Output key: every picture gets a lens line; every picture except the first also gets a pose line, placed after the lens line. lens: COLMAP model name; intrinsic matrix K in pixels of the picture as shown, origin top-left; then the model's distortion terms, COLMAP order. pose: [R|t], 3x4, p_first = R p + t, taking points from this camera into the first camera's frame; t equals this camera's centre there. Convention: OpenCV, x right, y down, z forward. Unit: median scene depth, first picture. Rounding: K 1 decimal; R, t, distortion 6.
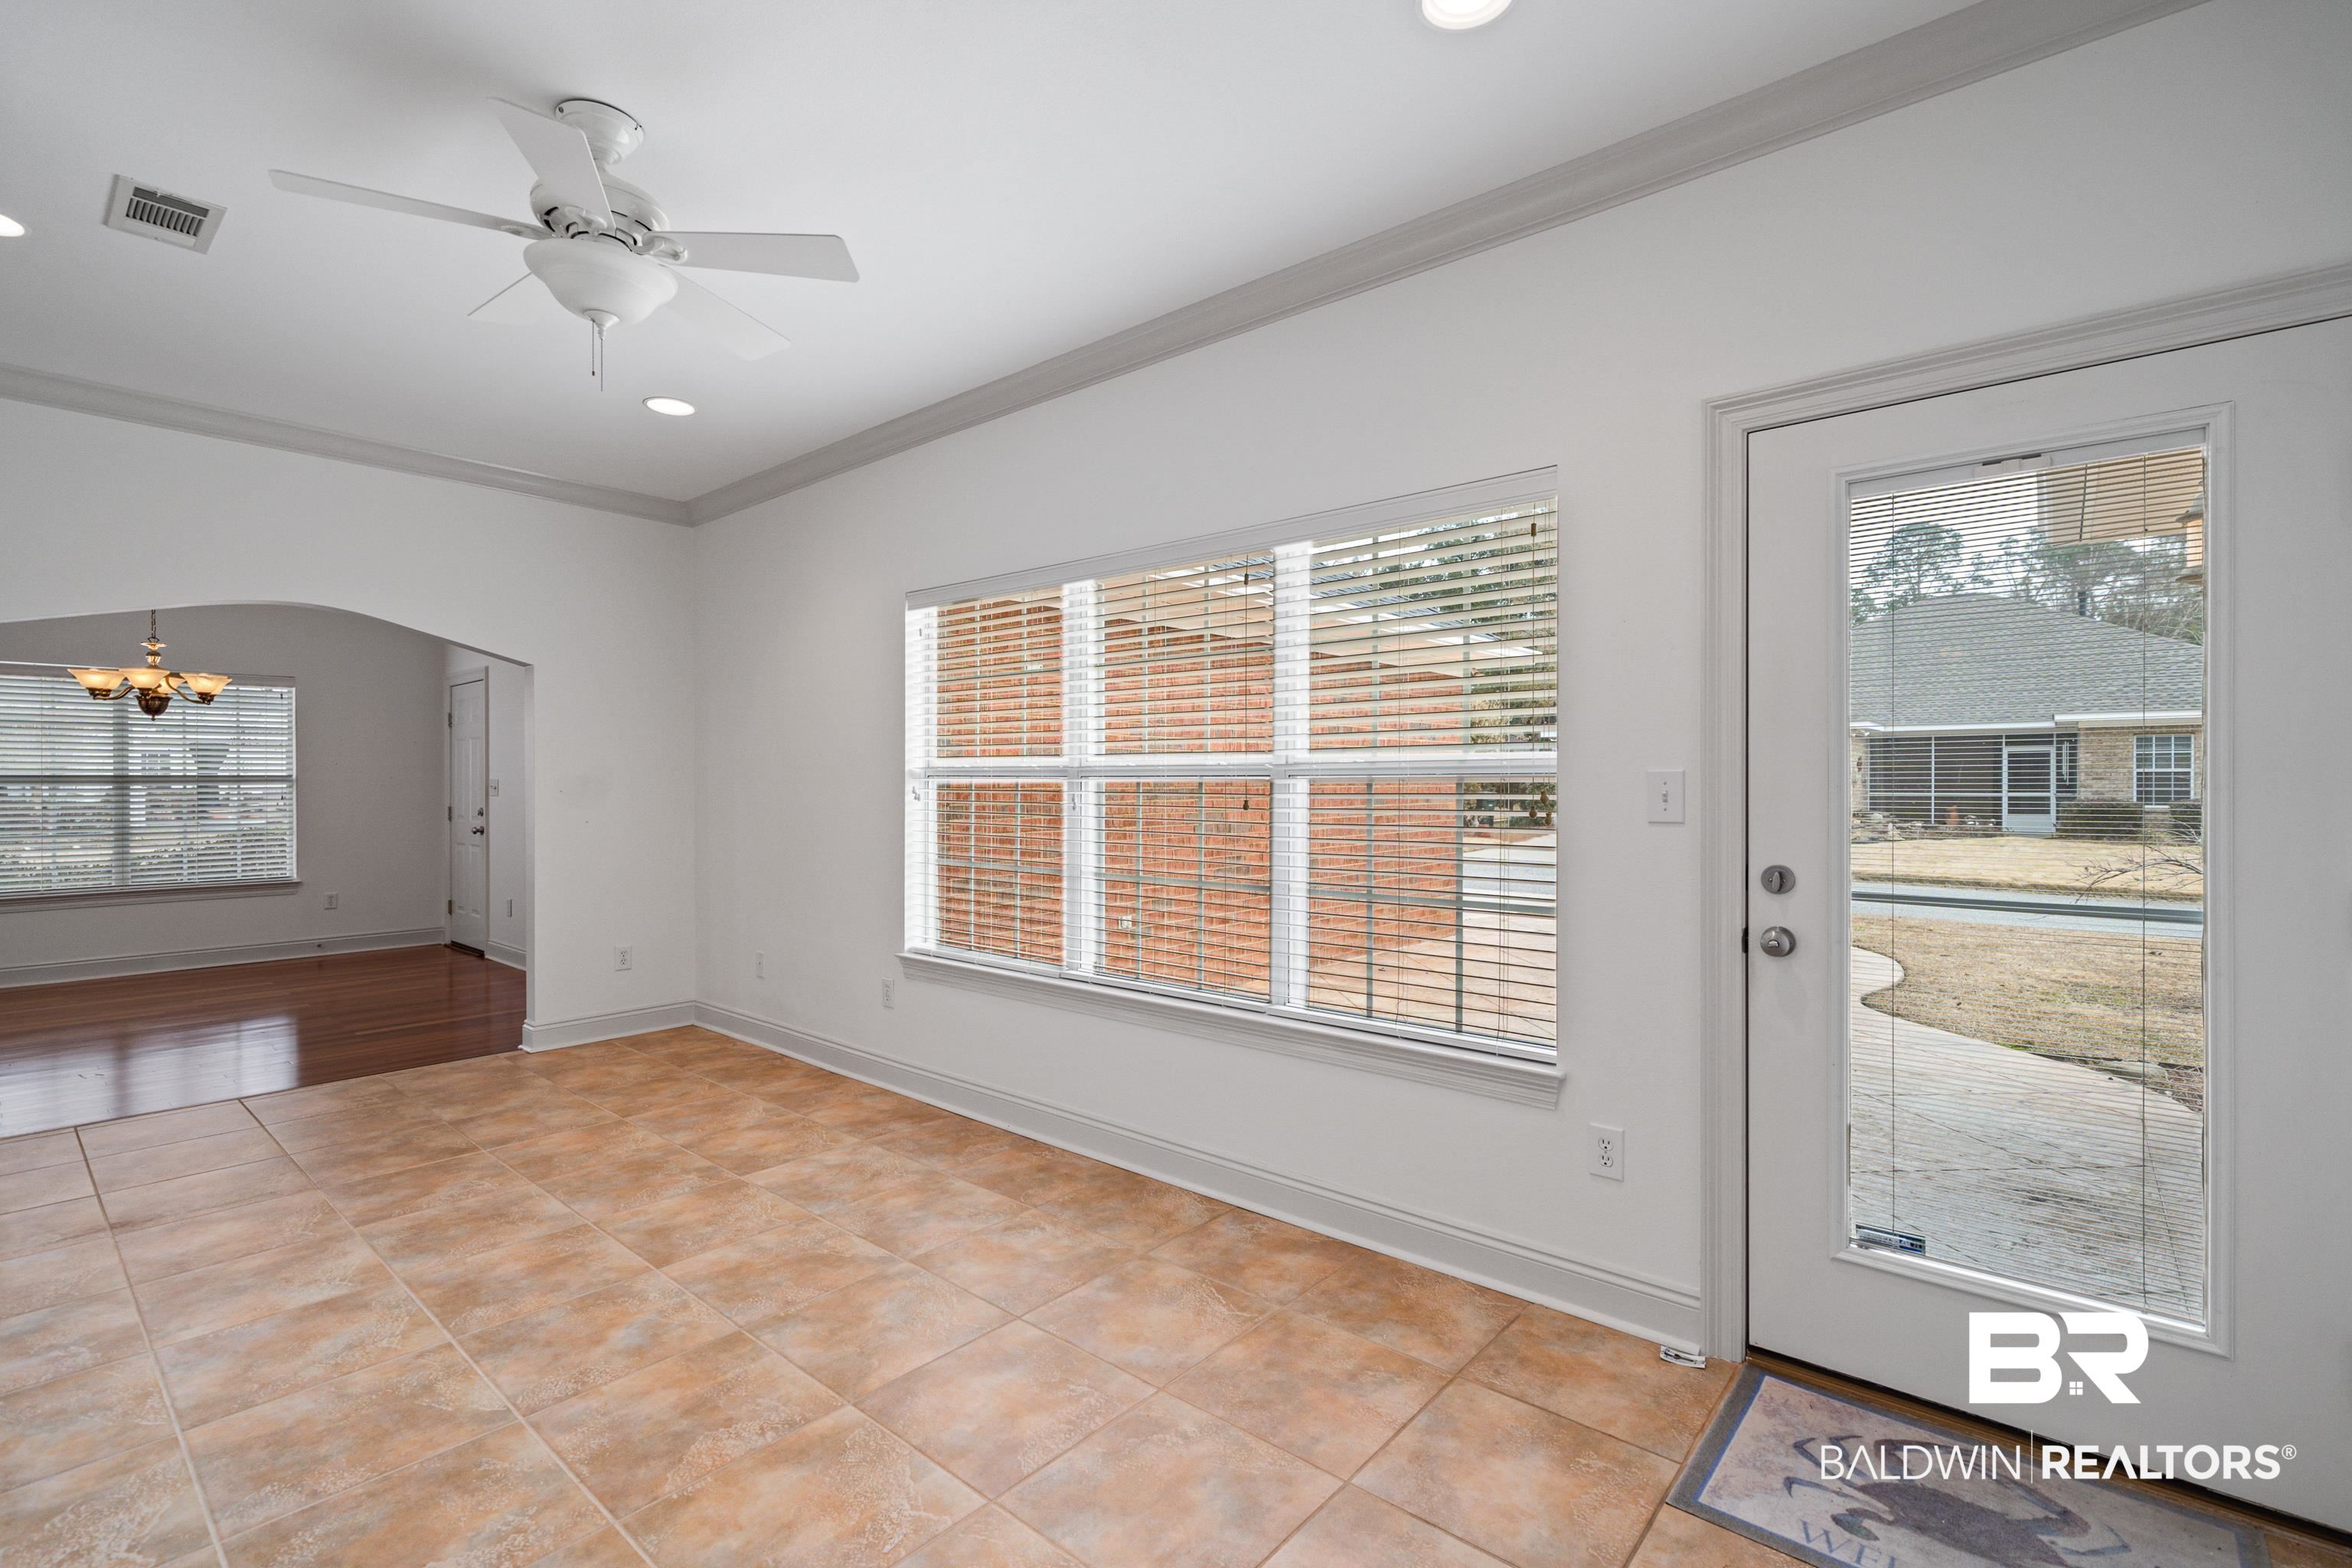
lens RADIAL K [[1048.4, 0, 1176.0], [0, 1048.4, 784.0], [0, 0, 1]] dist [0.001618, -0.000915]
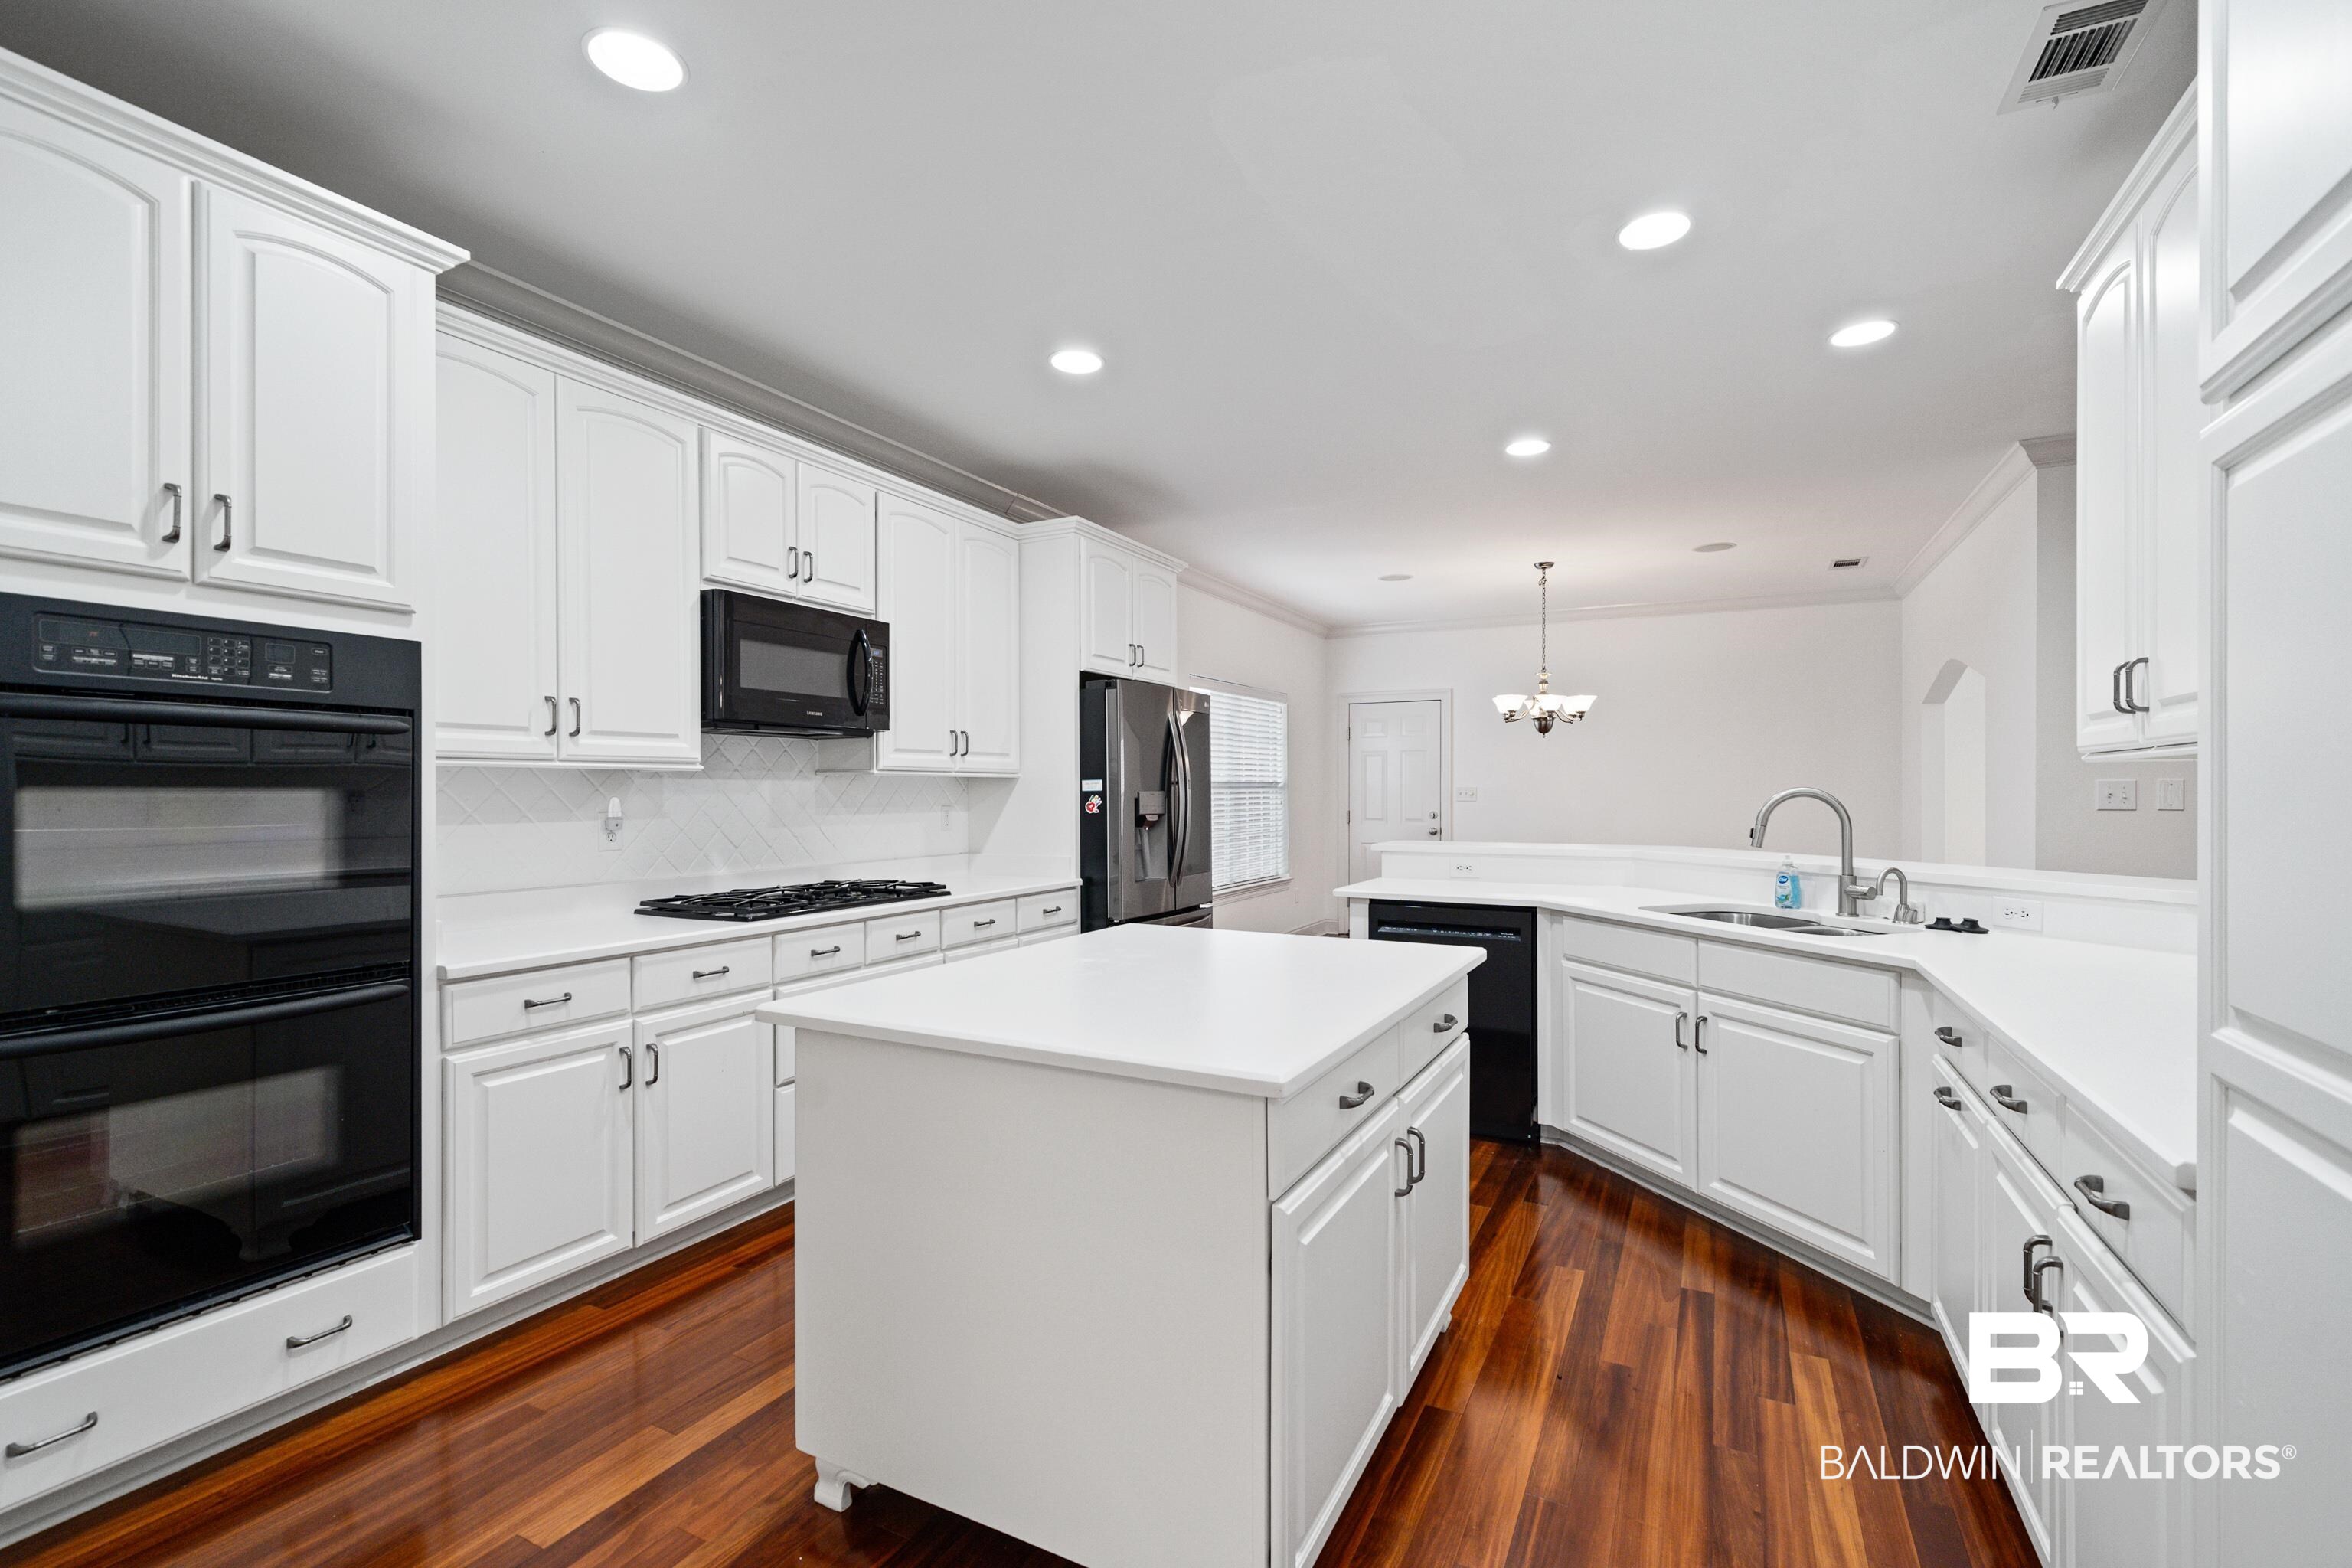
lens RADIAL K [[1048.4, 0, 1176.0], [0, 1048.4, 784.0], [0, 0, 1]] dist [0.001618, -0.000915]
pose [[0.971653, 0.000345, 0.236411, -3.317846], [0.001168, 0.999980, -0.006261, -0.001324], [-0.236408, 0.006360, 0.971633, -0.138175]]
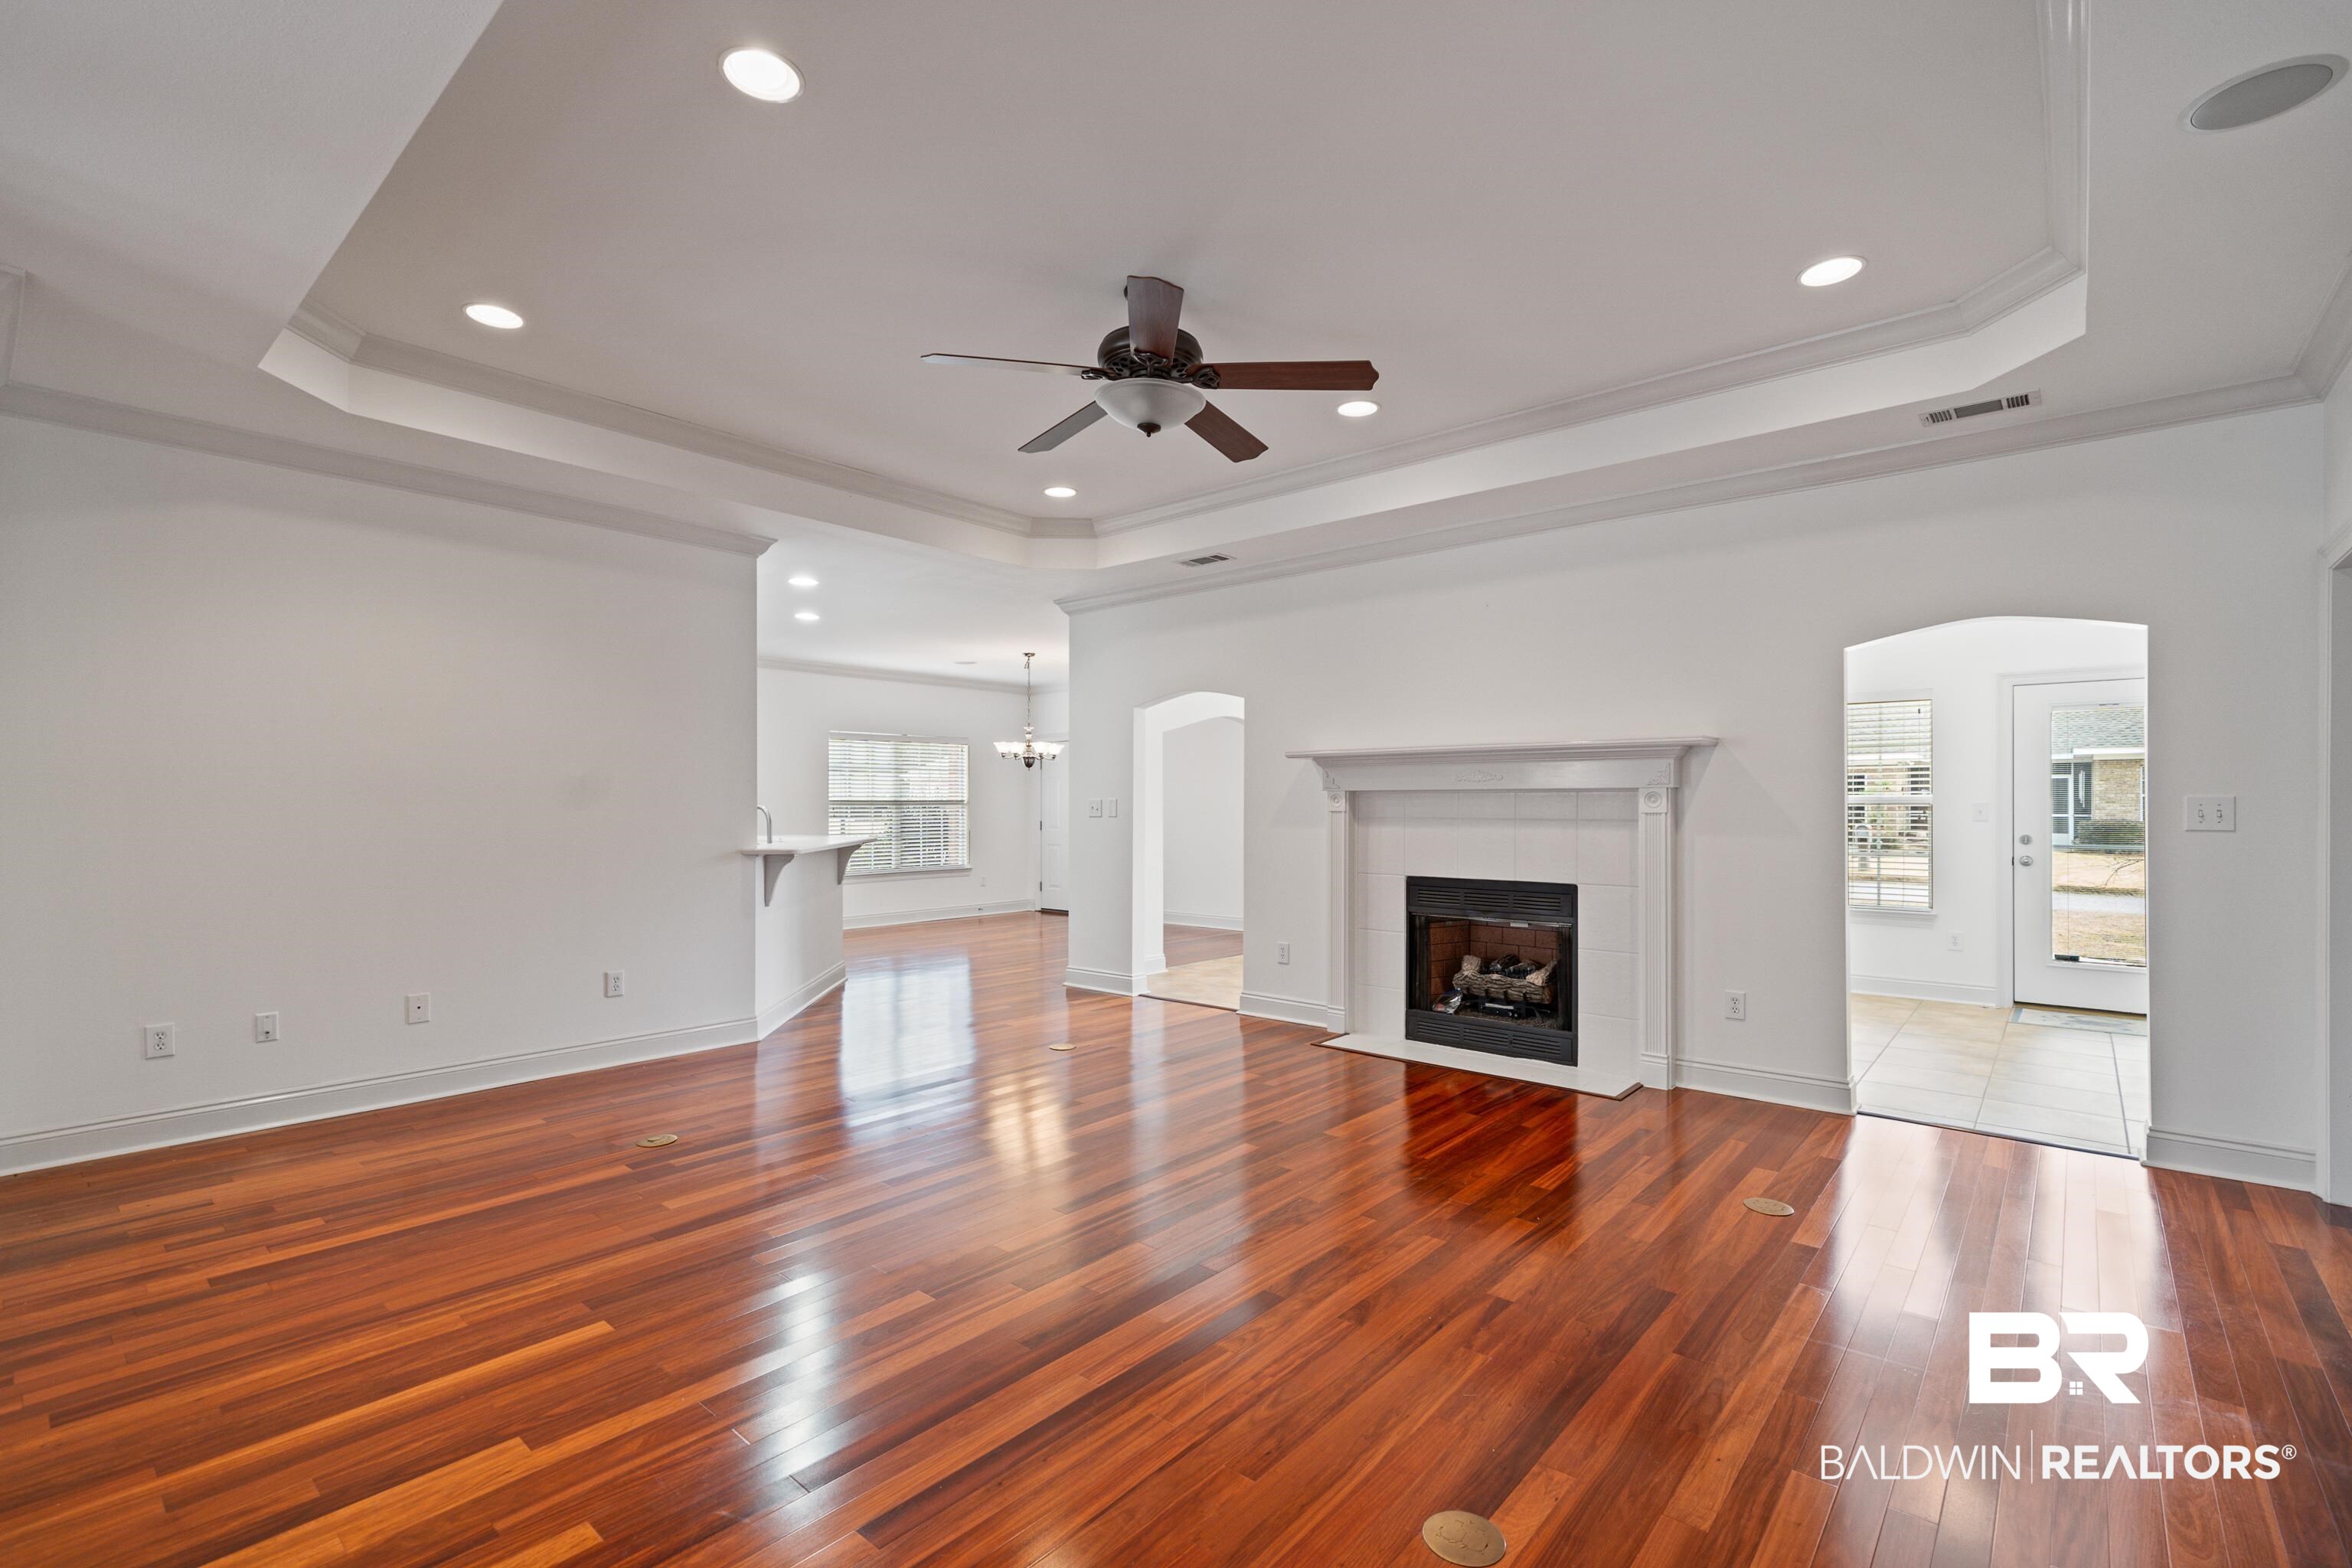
lens RADIAL K [[1046.2, 0, 1176.3], [0, 1046.2, 802.9], [0, 0, 1]] dist [0.004921, -0.000065]
pose [[0.999999, 0.000673, -0.001433, -1.434198], [-0.000677, 0.999994, -0.003284, -0.000836], [0.001430, 0.003285, 0.999994, -1.547343]]
